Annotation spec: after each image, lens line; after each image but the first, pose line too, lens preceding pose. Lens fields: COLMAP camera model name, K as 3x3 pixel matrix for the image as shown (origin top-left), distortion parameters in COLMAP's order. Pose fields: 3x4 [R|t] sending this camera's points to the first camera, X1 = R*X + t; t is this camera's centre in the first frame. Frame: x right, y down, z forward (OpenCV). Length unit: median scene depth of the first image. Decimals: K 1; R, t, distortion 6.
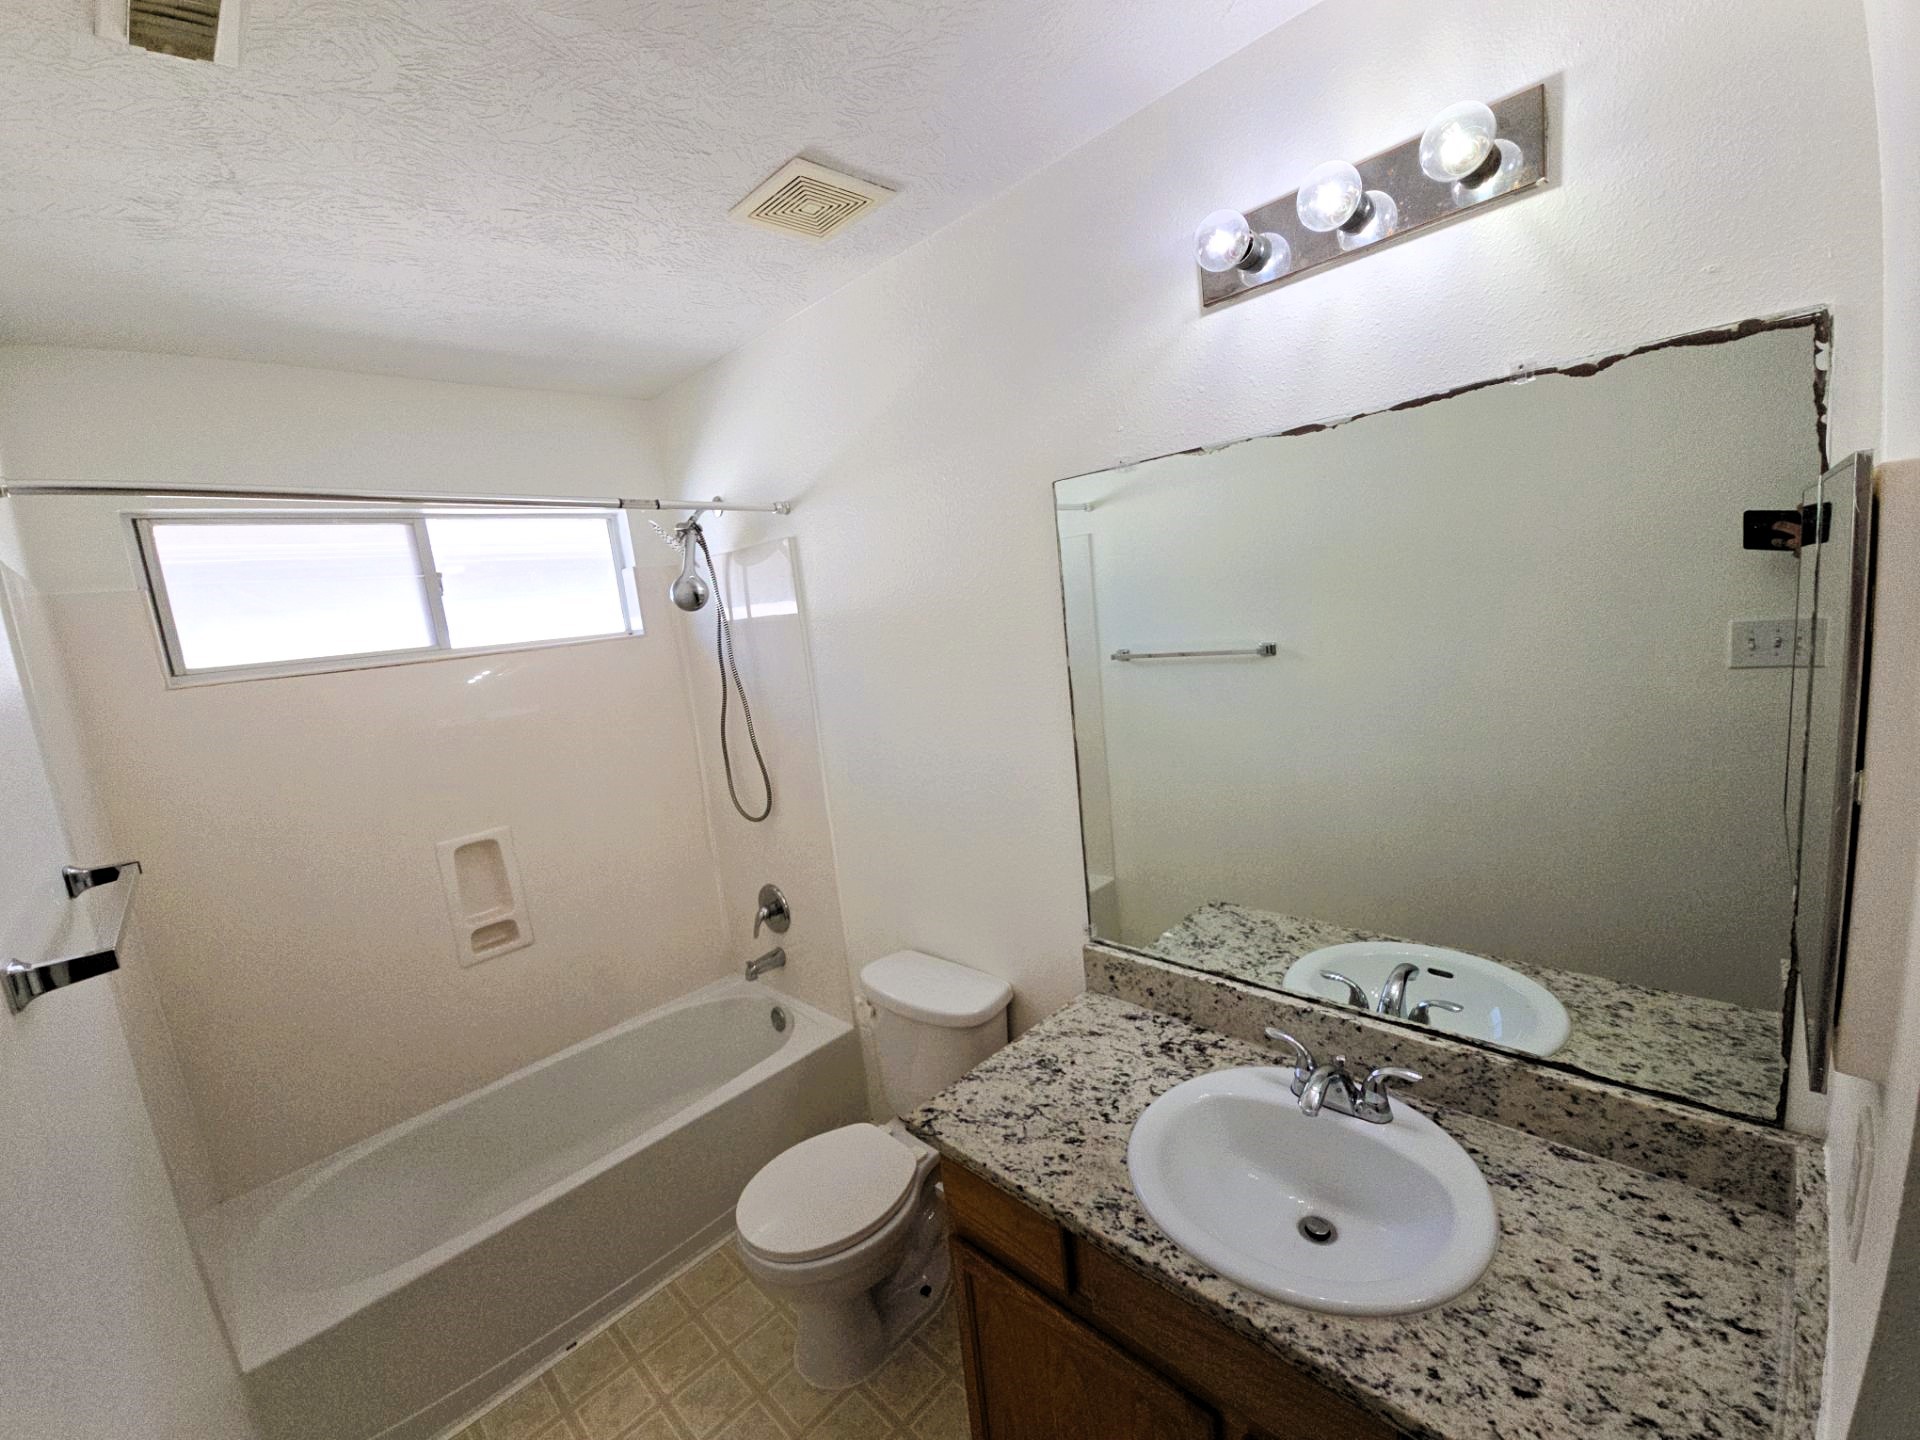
lens RADIAL K [[781.6, 0, 956.4], [0, 781.6, 733.4], [0, 0, 1]] dist [0.014697, -0.011748]
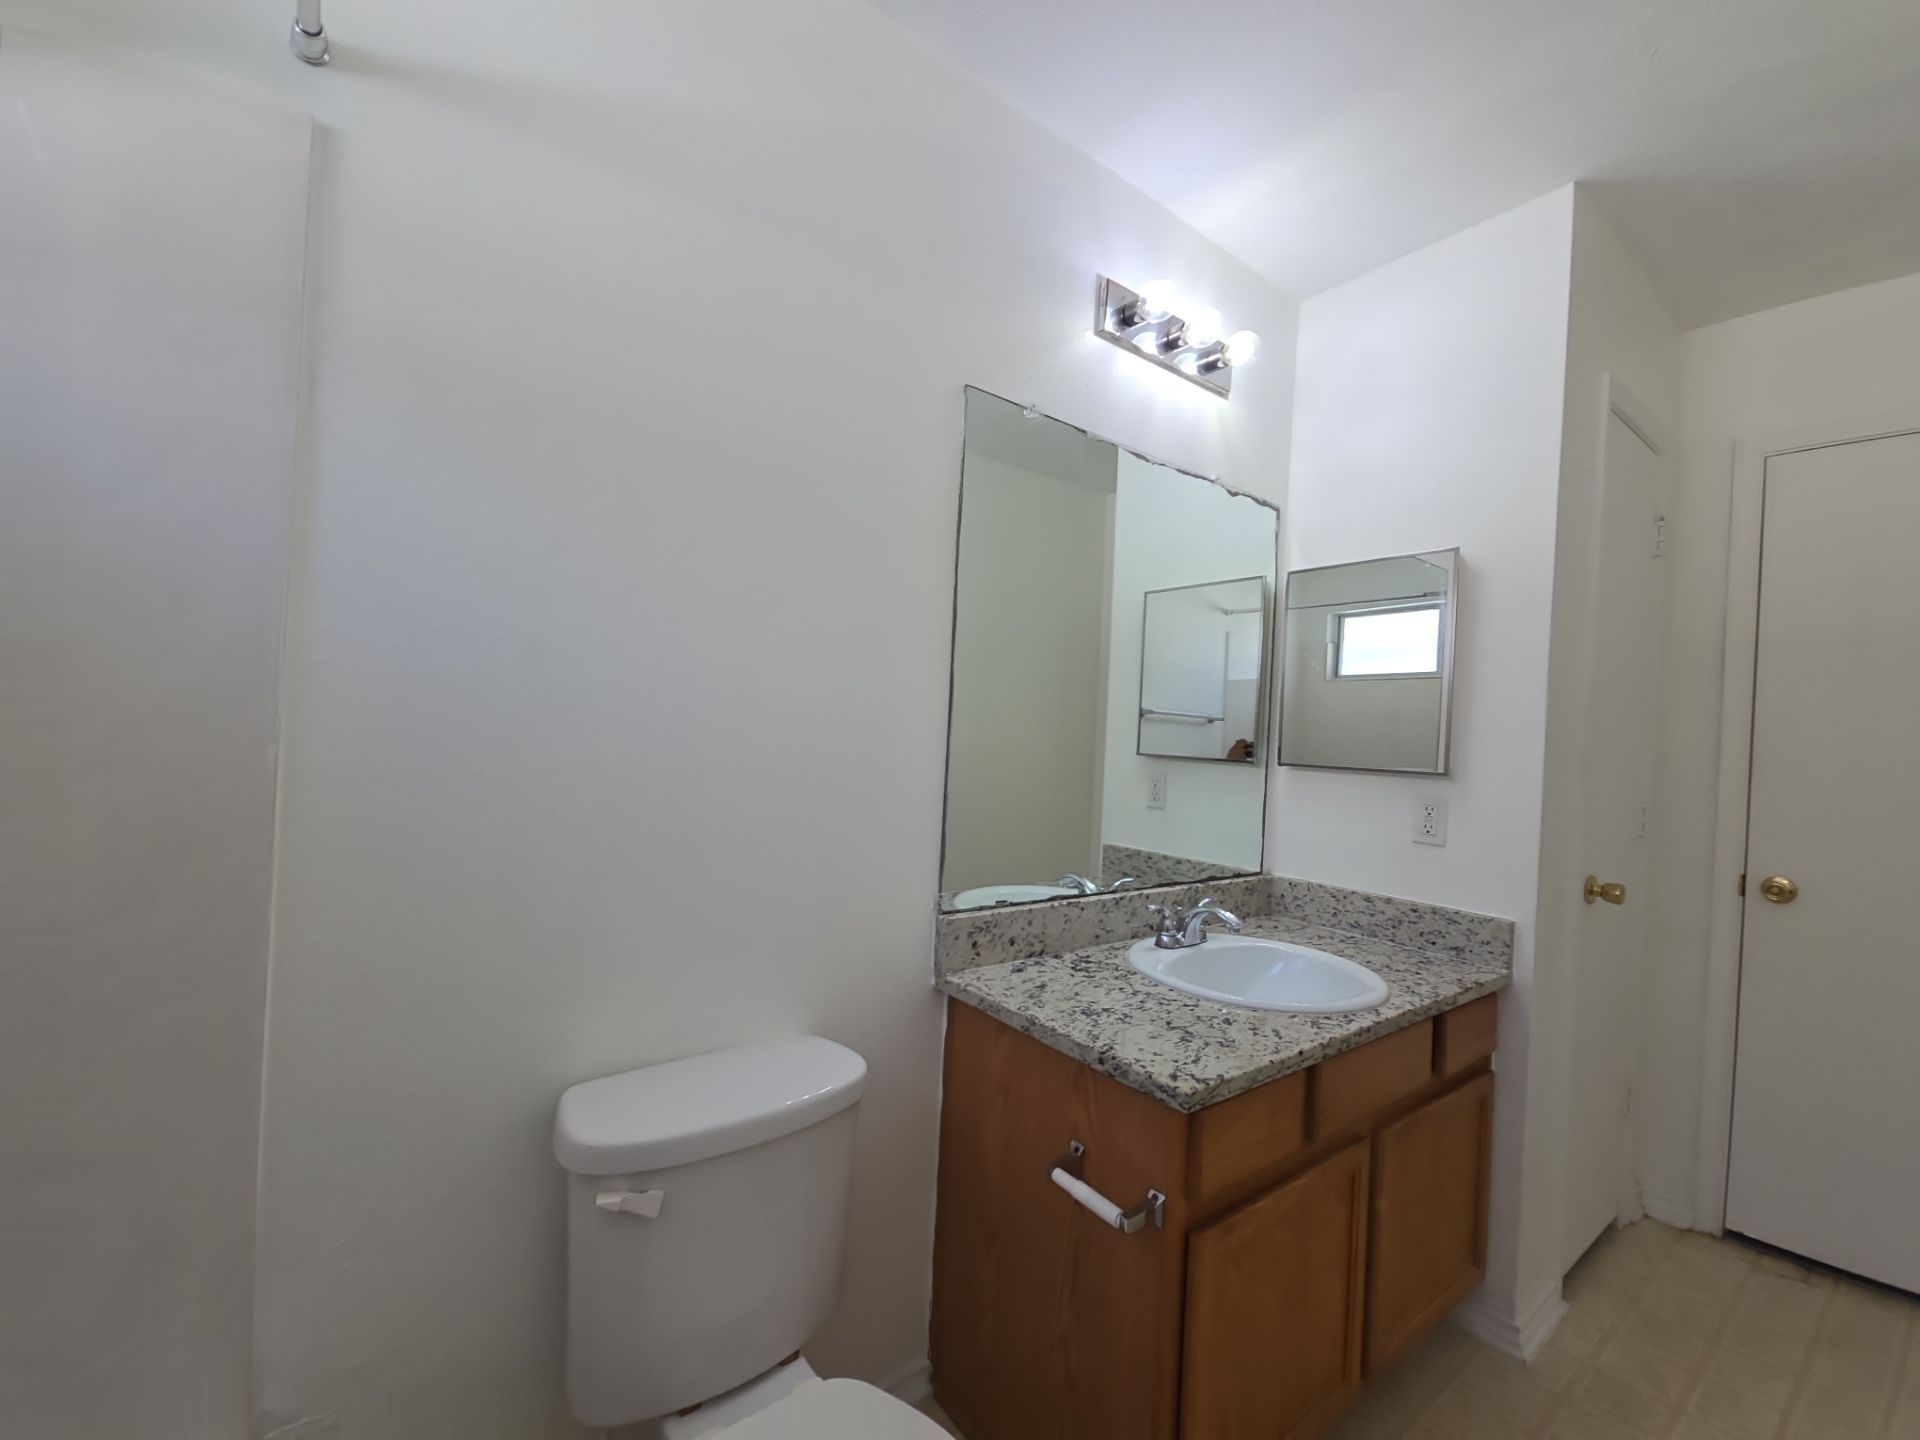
lens RADIAL K [[781.6, 0, 956.4], [0, 781.6, 733.4], [0, 0, 1]] dist [0.014697, -0.011748]
pose [[0.142431, 0.113911, 0.983228, -0.871853], [0.101283, 0.986464, -0.128958, 0.238797], [-0.984609, 0.117951, 0.128966, 1.106078]]
